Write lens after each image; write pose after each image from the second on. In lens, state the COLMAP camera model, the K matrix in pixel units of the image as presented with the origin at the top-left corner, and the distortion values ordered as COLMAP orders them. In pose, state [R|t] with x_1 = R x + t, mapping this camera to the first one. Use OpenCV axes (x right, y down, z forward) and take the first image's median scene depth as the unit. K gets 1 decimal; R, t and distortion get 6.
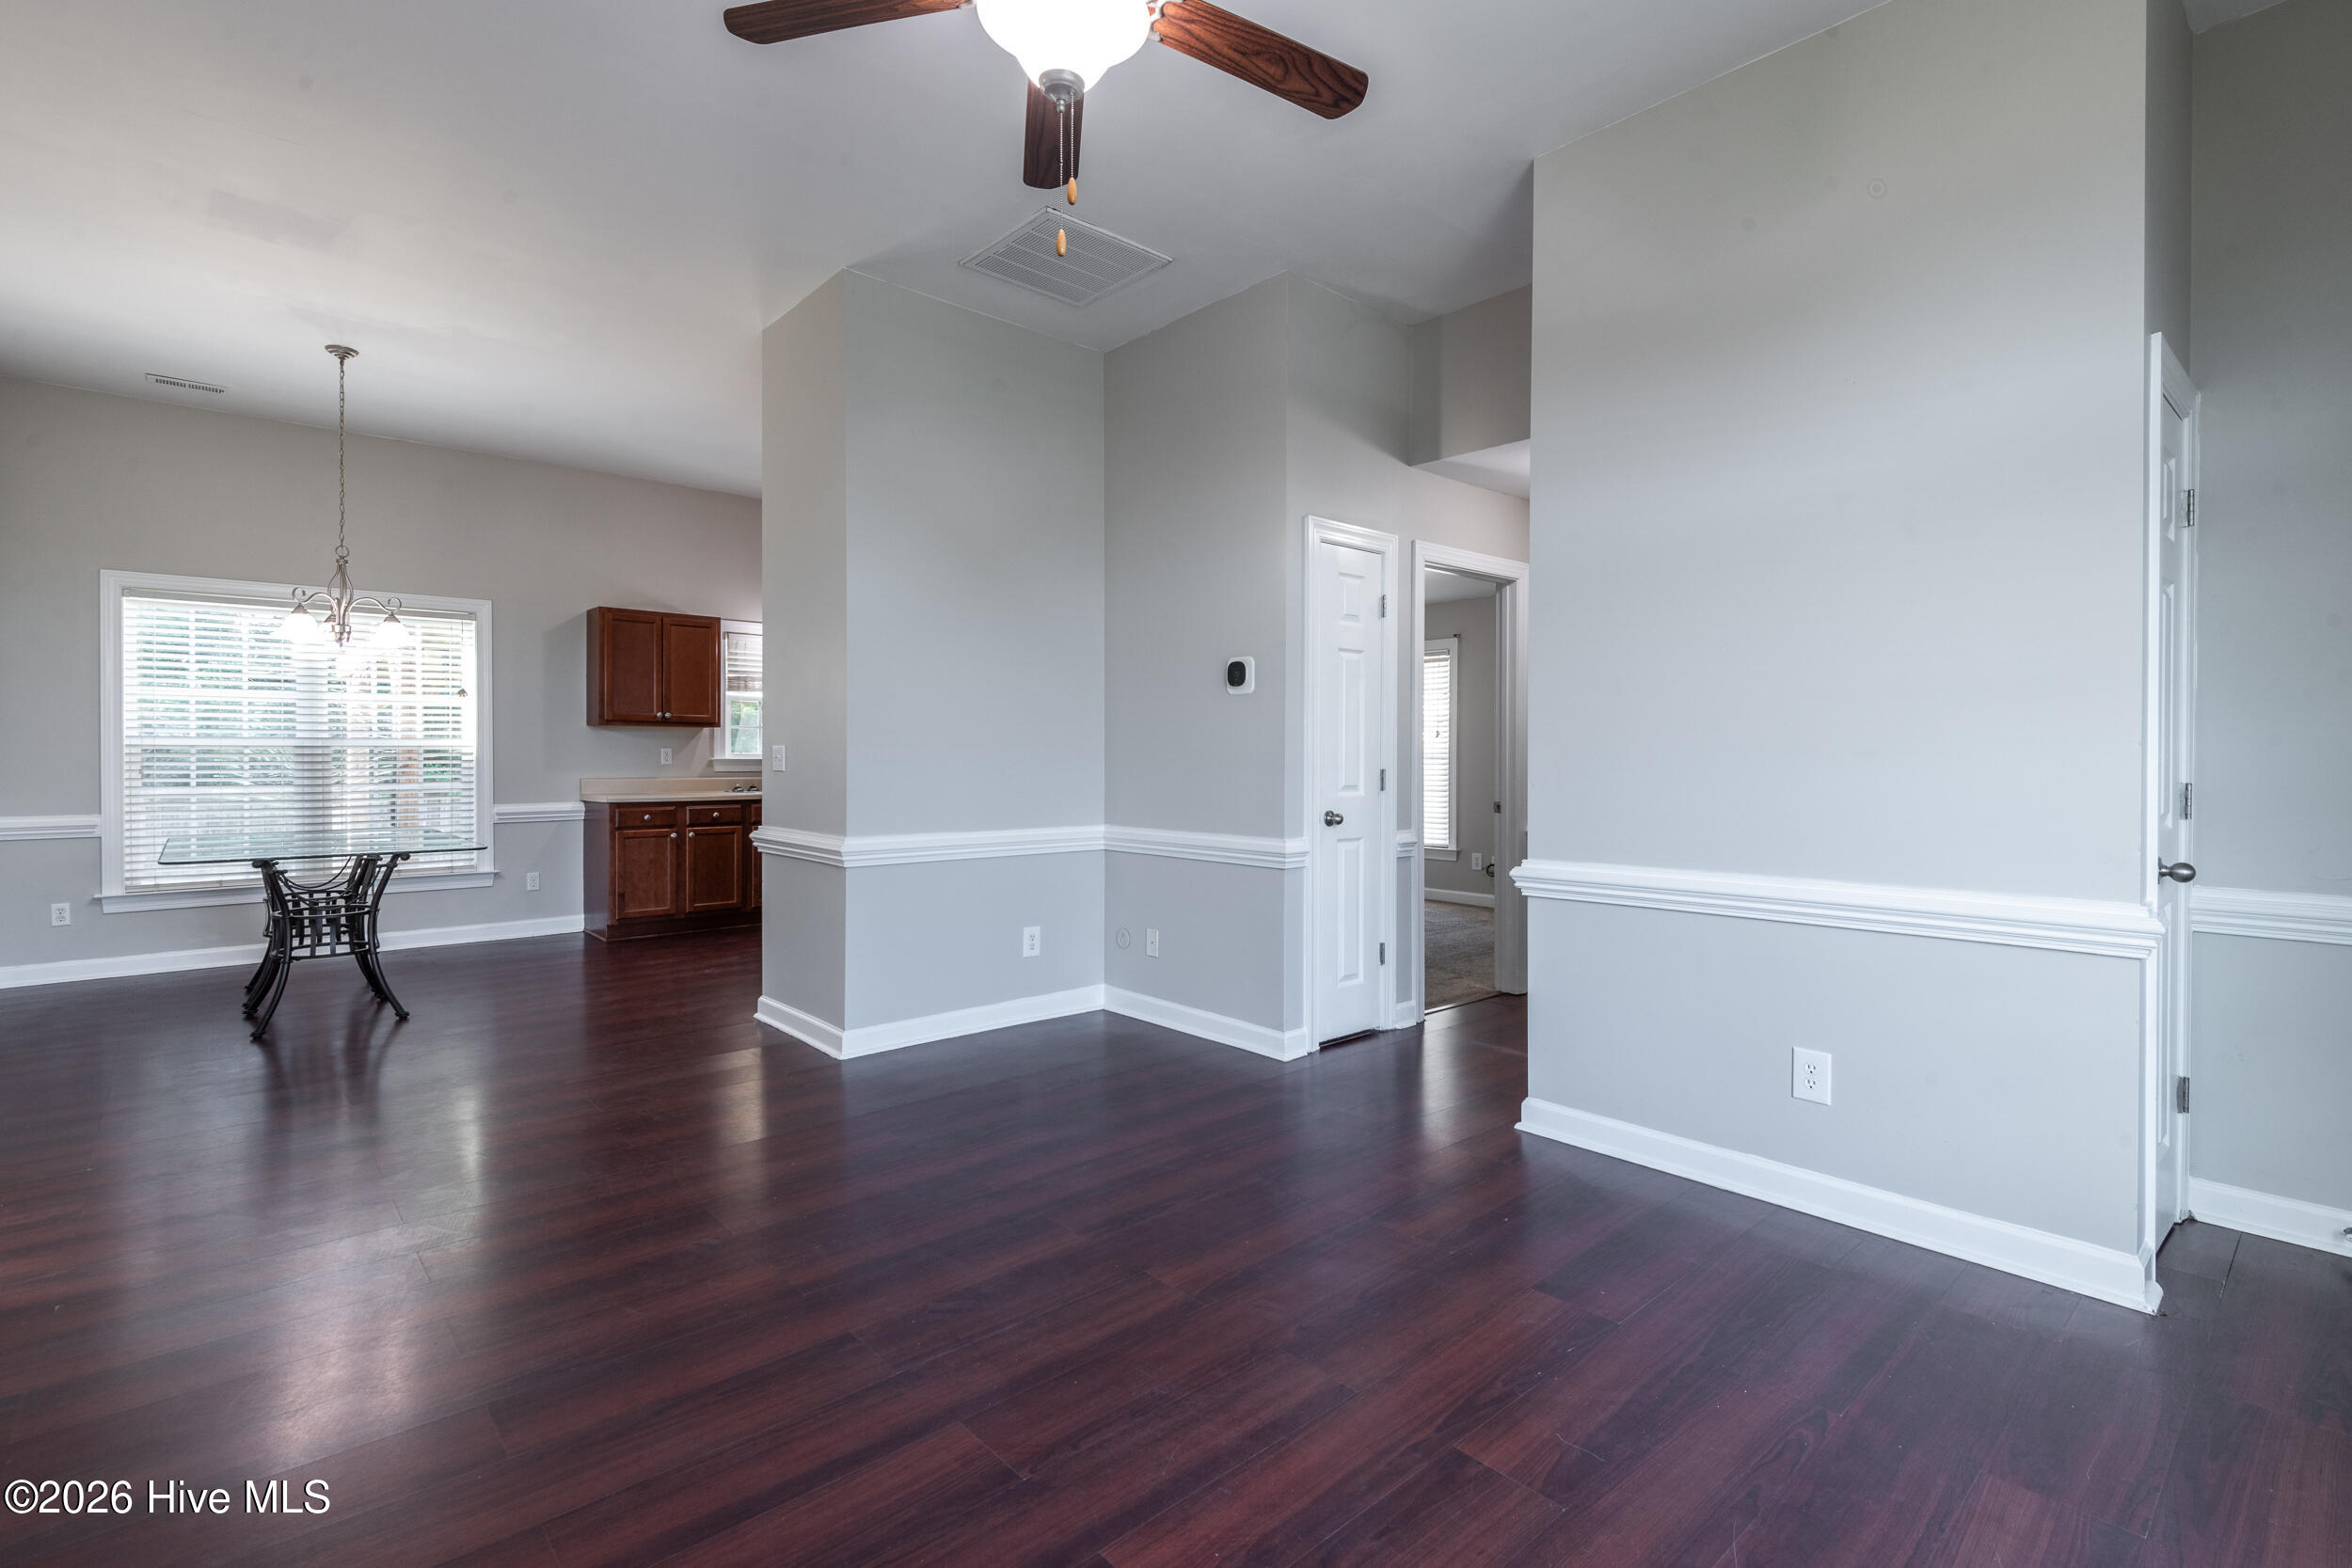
lens RADIAL K [[1089.6, 0, 1192.8], [0, 1089.6, 755.6], [0, 0, 1]] dist [0.031941, -0.016770]
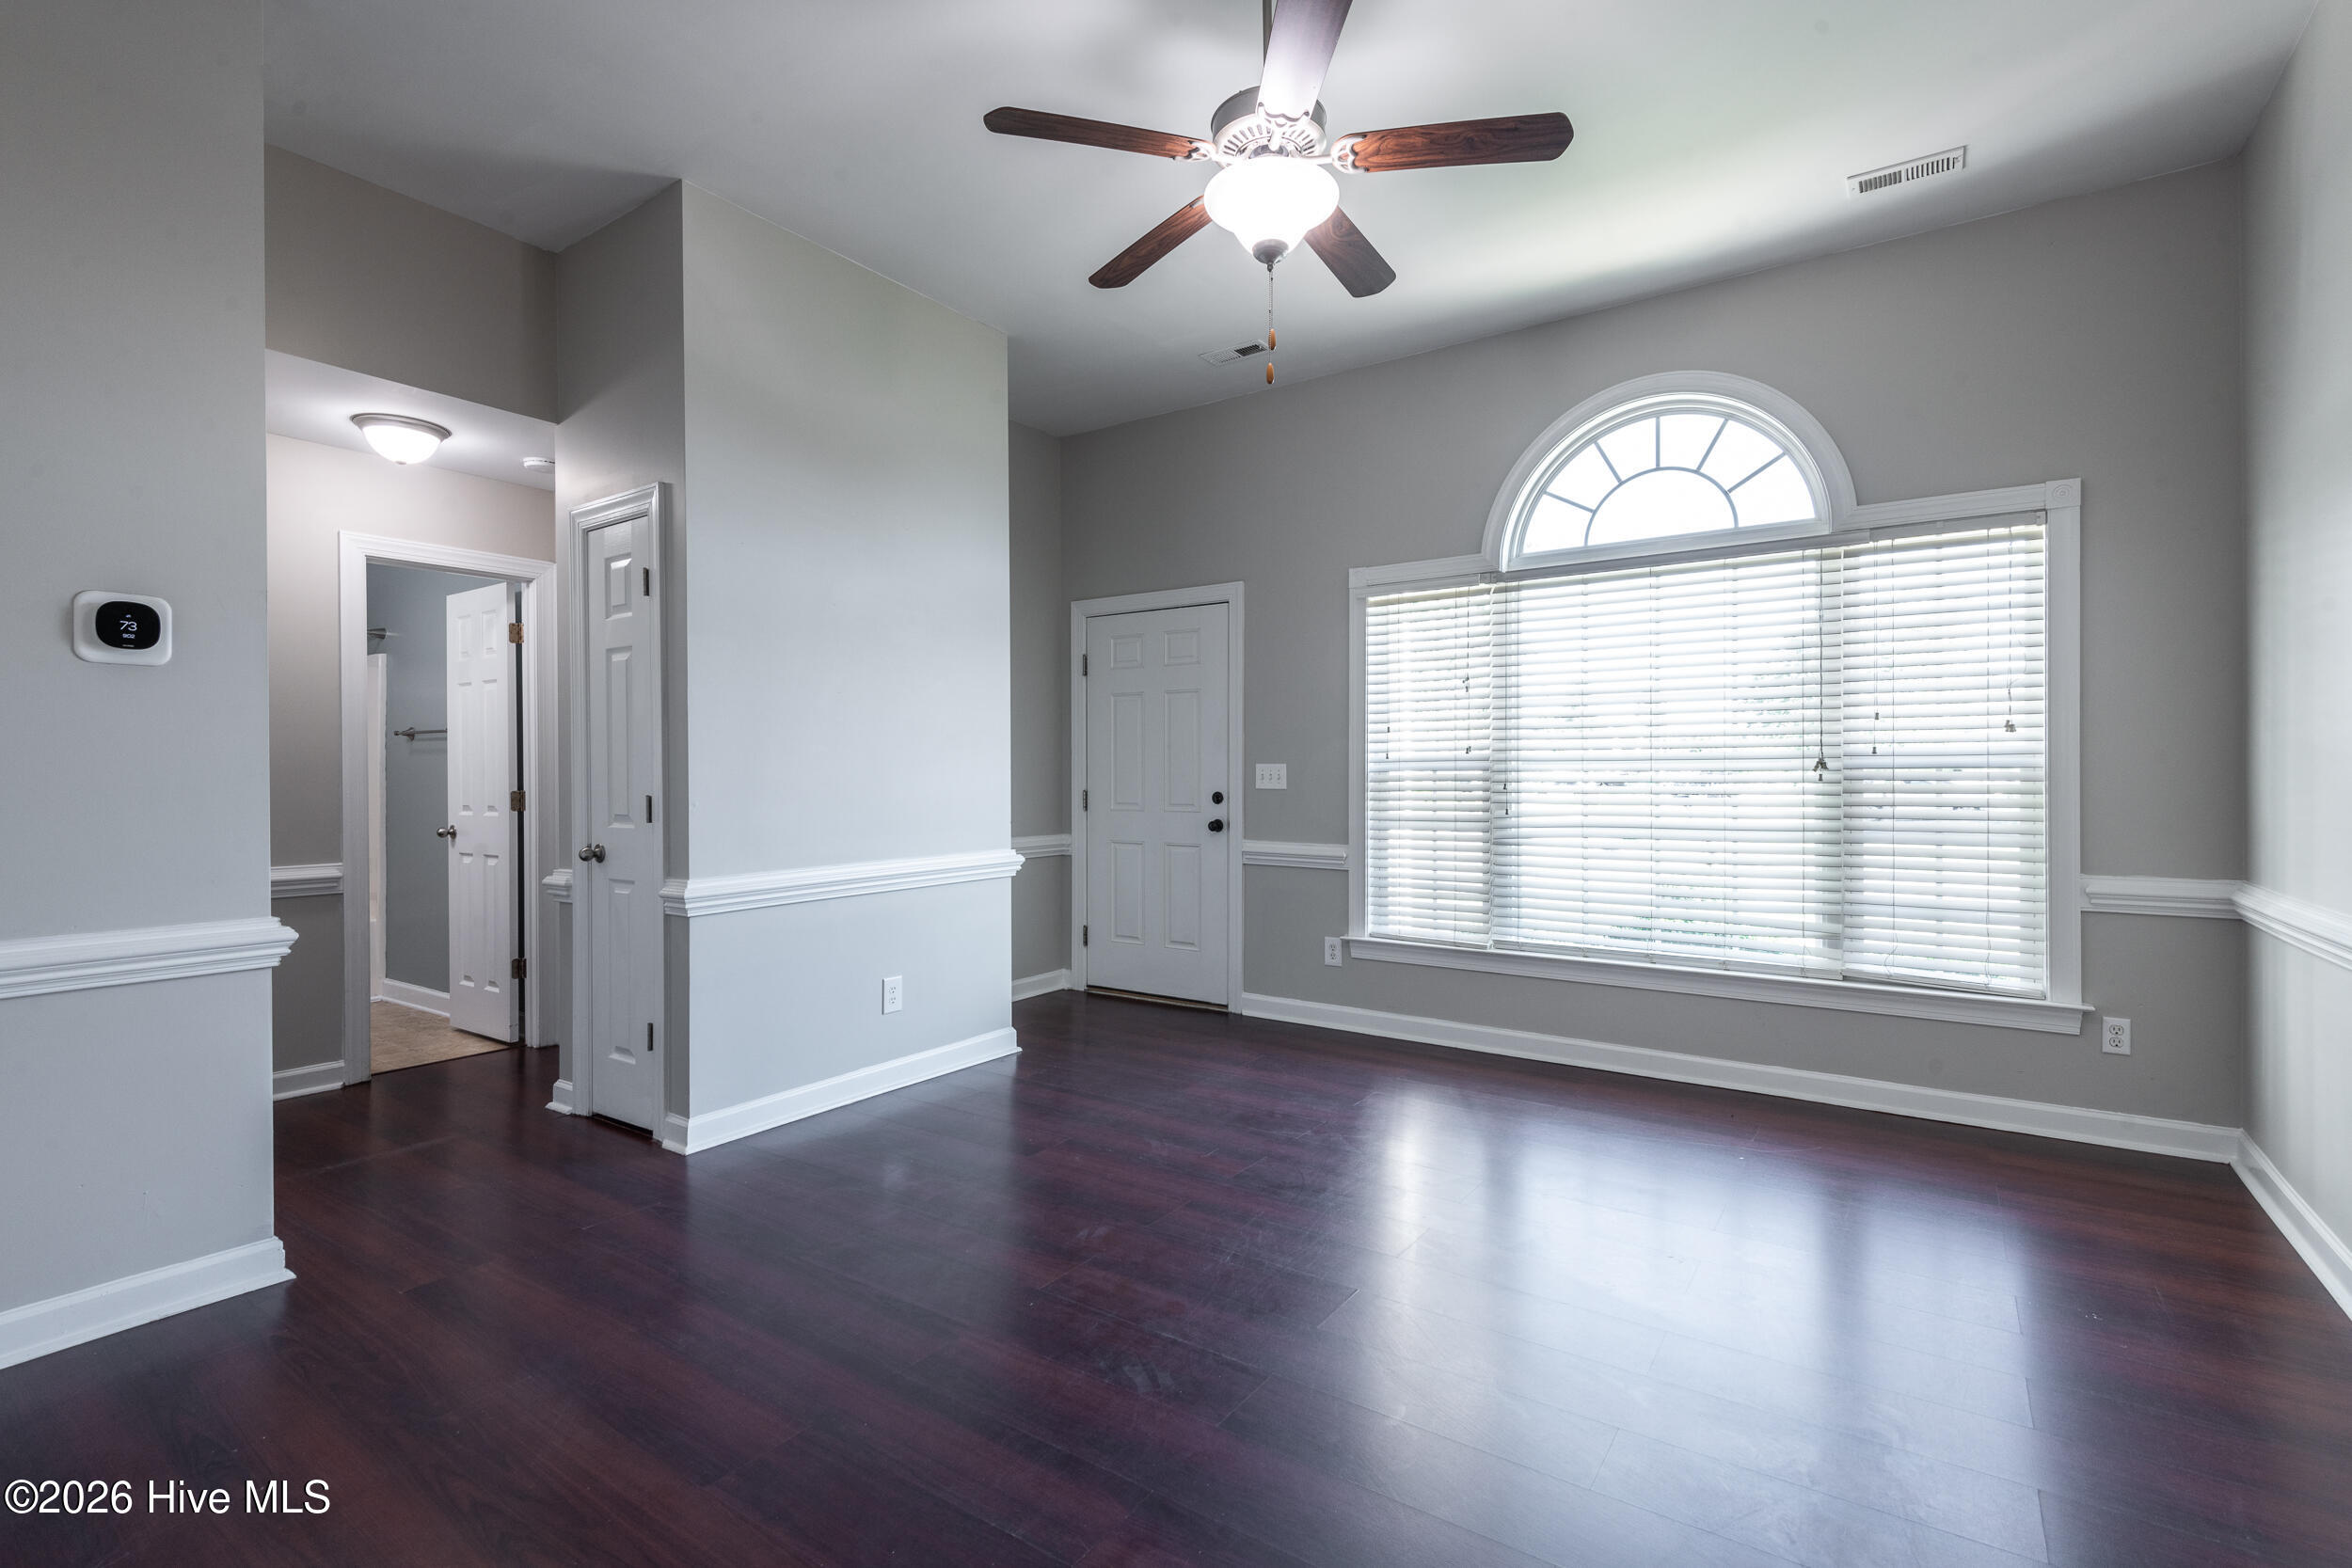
lens RADIAL K [[1089.6, 0, 1162.8], [0, 1089.6, 779.4], [0, 0, 1]] dist [0.031941, -0.016770]
pose [[-0.207330, -0.008848, 0.978231, -0.416990], [0.002345, 0.999952, 0.009541, -0.002516], [-0.978268, 0.004272, -0.207299, 0.431462]]
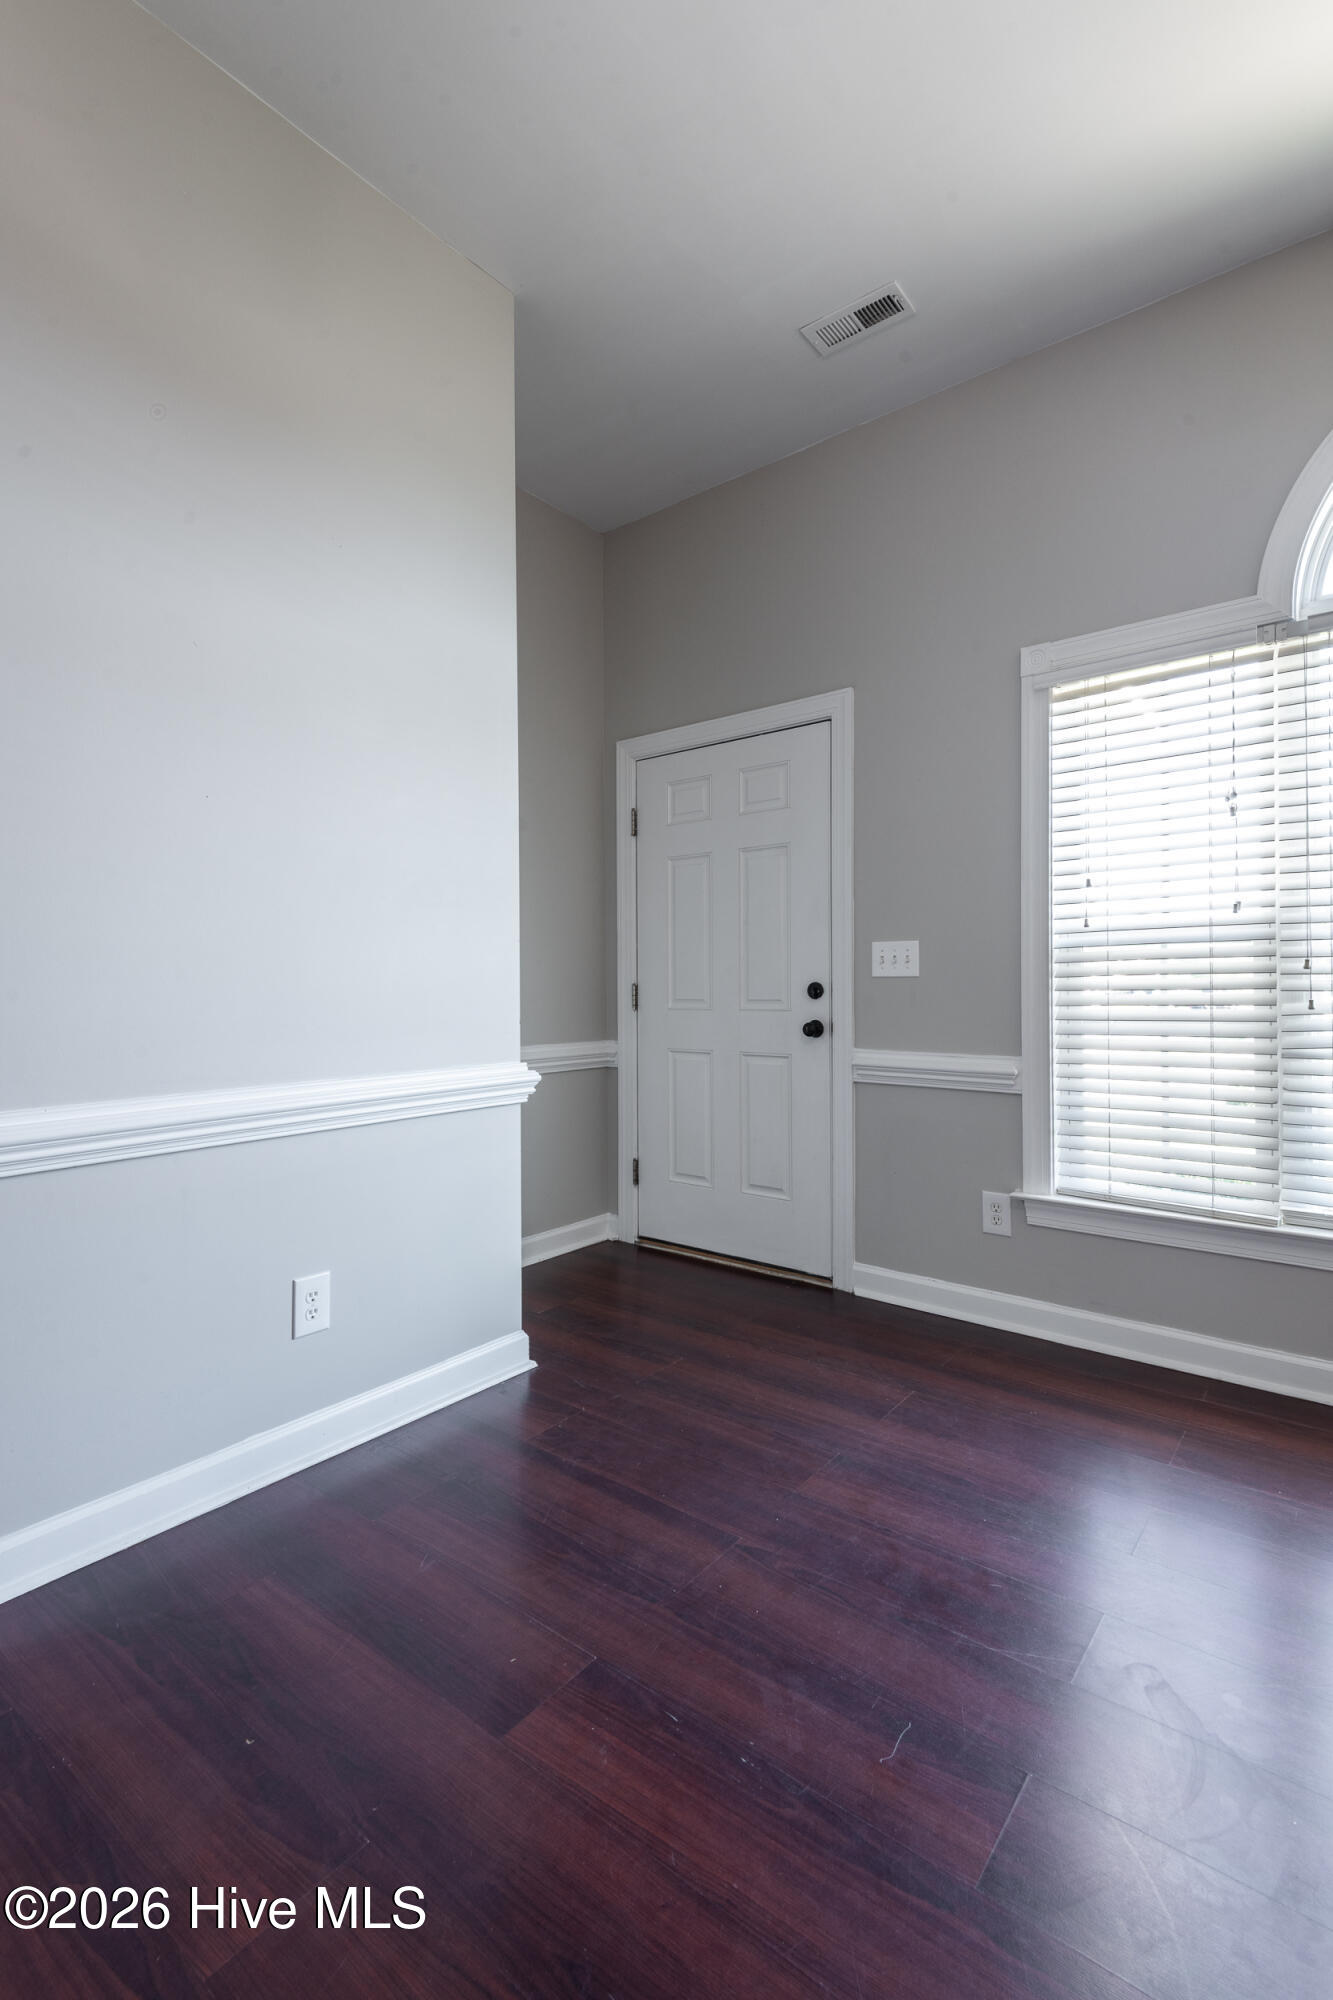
lens RADIAL K [[926.6, 0, 634.2], [0, 926.6, 983.5], [0, 0, 1]] dist [0.031941, -0.016770]
pose [[-0.128185, 0.003981, 0.991742, -0.095797], [0.005176, 0.999981, -0.003346, 0.017686], [-0.991737, 0.004704, -0.128203, 0.381689]]
